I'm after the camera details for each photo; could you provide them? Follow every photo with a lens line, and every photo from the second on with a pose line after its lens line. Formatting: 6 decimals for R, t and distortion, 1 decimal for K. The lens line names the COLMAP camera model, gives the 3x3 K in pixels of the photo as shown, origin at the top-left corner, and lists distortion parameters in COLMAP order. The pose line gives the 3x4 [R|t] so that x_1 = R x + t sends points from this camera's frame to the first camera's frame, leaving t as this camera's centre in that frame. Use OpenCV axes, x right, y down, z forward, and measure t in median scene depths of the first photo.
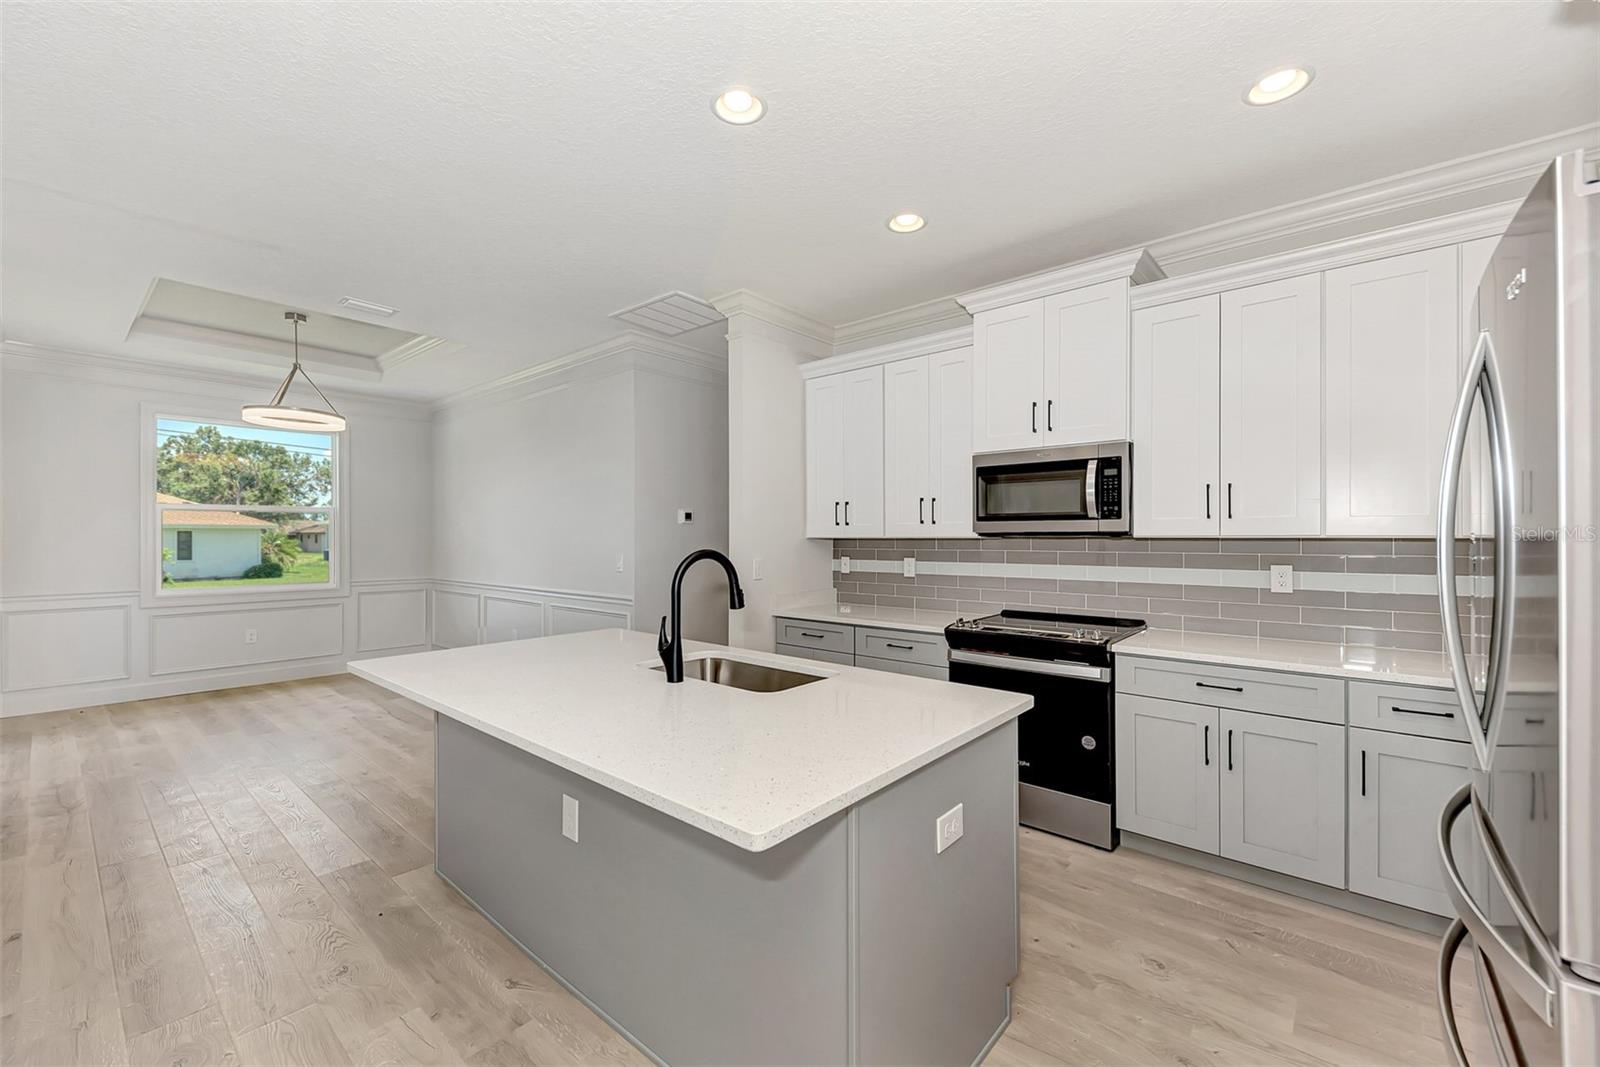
lens RADIAL K [[656.9, 0, 800.0], [0, 656.9, 533.5], [0, 0, 1]] dist [0.000488, -0.000127]
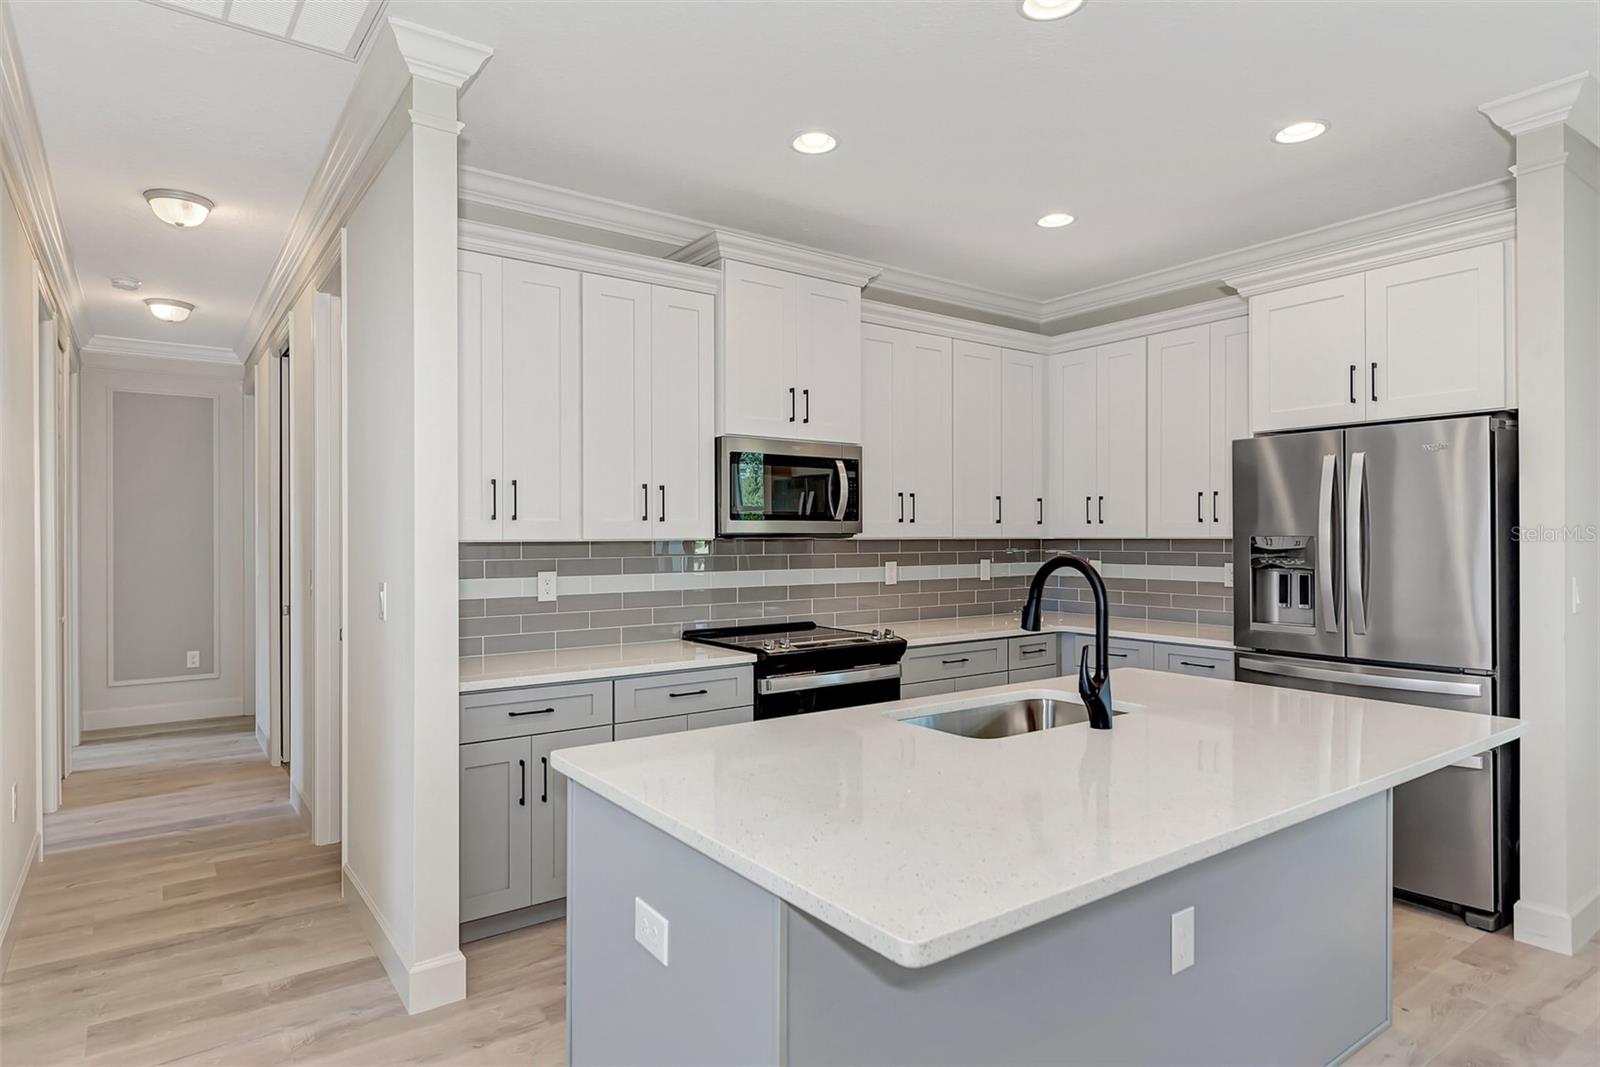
lens RADIAL K [[898.6, 0, 800.0], [0, 898.6, 533.5], [0, 0, 1]] dist [-0.018152, -0.000506]
pose [[0.212427, 0.005529, 0.977161, -0.840558], [-0.000767, 0.999985, -0.005492, 0.005119], [-0.977177, 0.000417, 0.212428, 0.737573]]
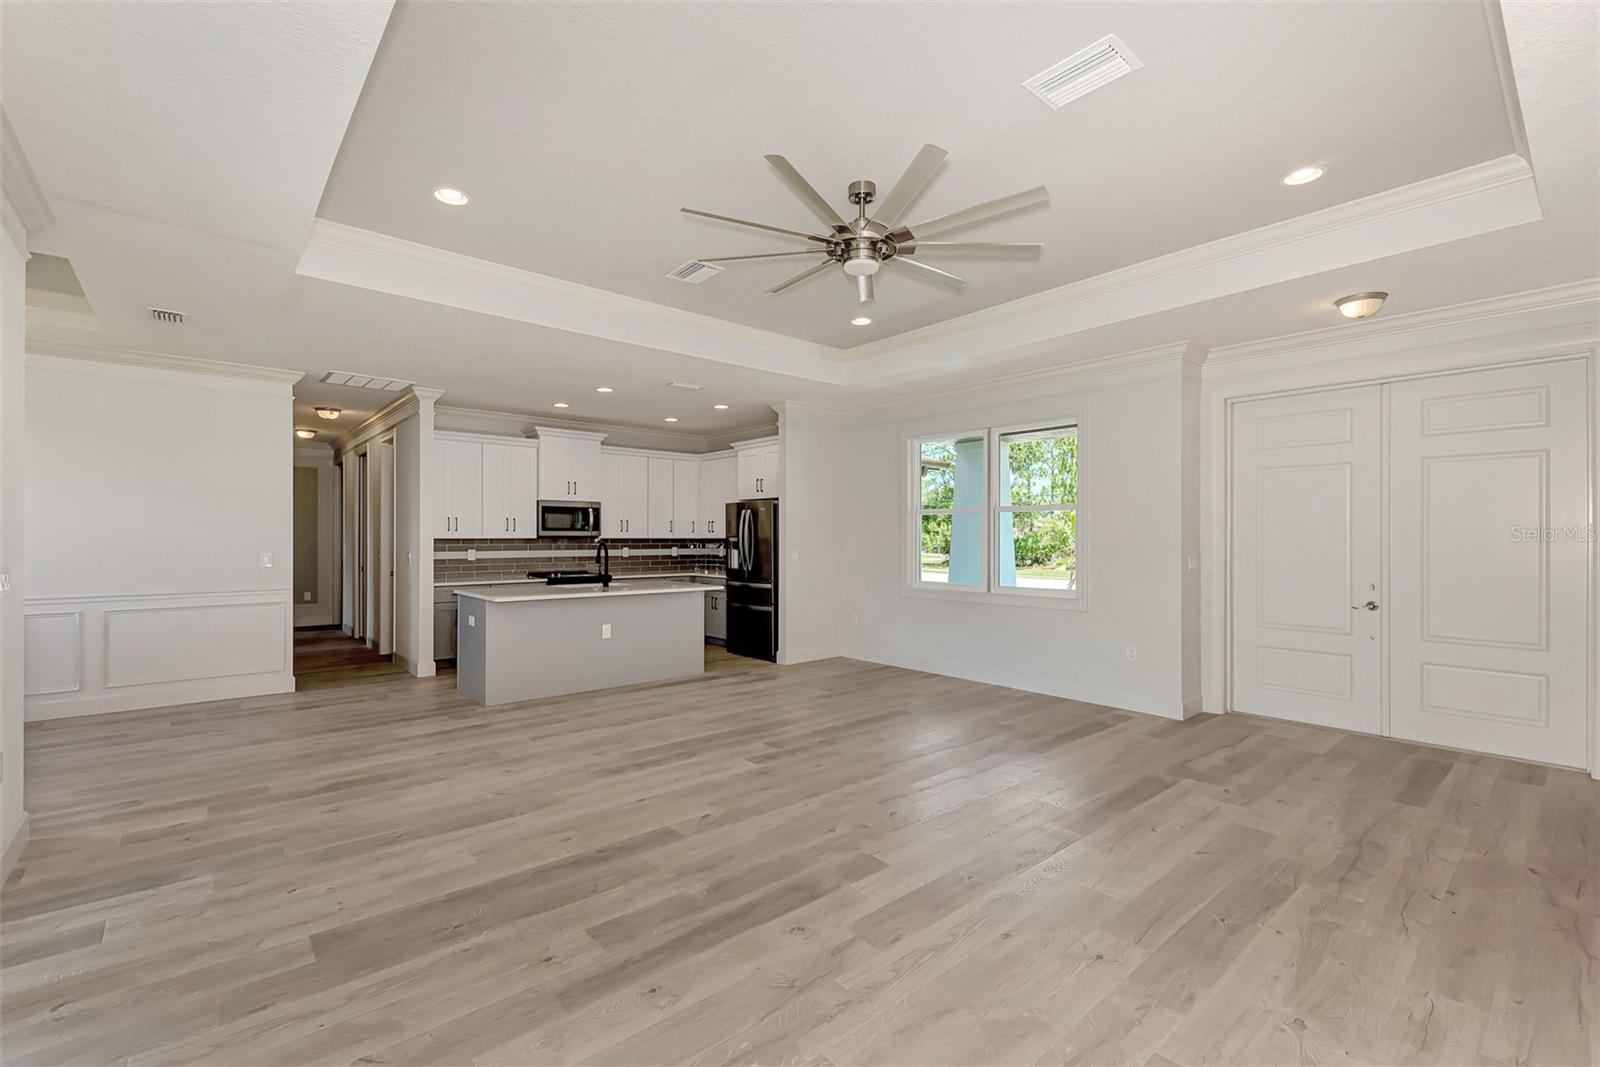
lens RADIAL K [[700.6, 0, 800.0], [0, 700.6, 533.5], [0, 0, 1]] dist [0.001652, -0.000205]
pose [[0.130404, 0.008477, 0.991425, -2.083060], [-0.003558, 0.999961, -0.008082, 0.007369], [-0.991455, -0.002474, 0.130429, -0.171006]]
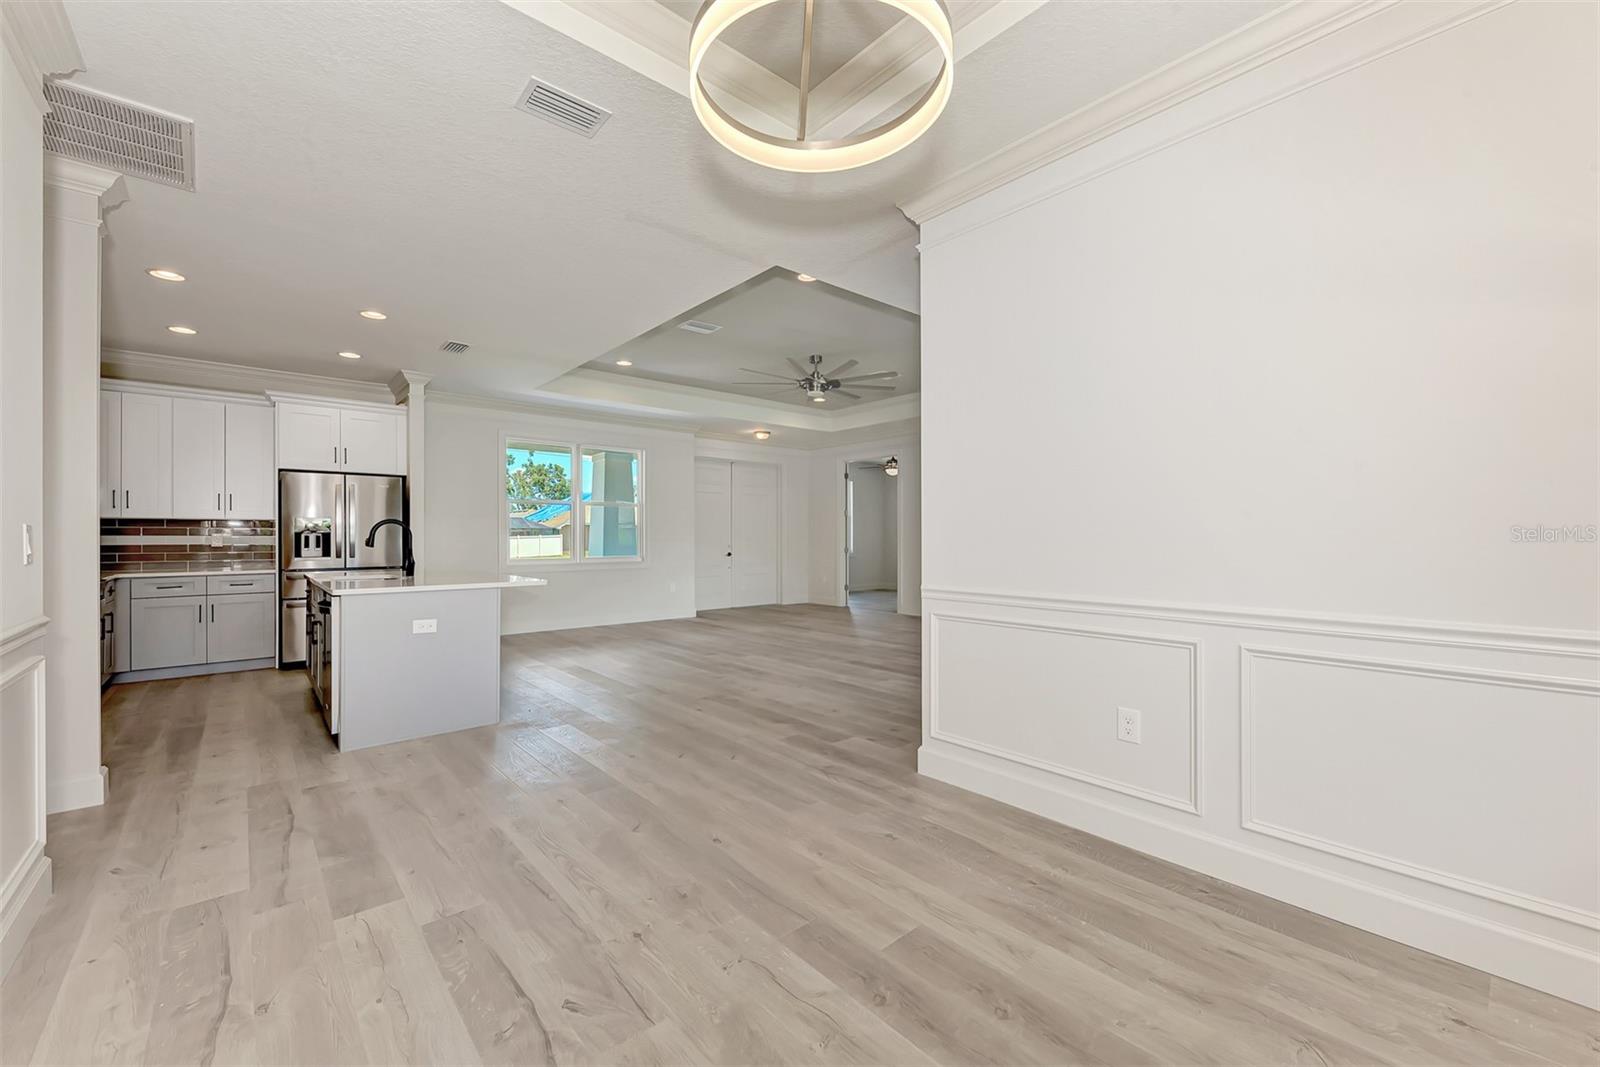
lens RADIAL K [[623.4, 0, 800.0], [0, 623.4, 533.5], [0, 0, 1]] dist [0.000845, -0.000077]
pose [[-0.989859, 0.007990, 0.141826, -1.226178], [0.007424, 0.999962, -0.004520, 0.058280], [-0.141857, -0.003422, -0.989881, 1.978842]]
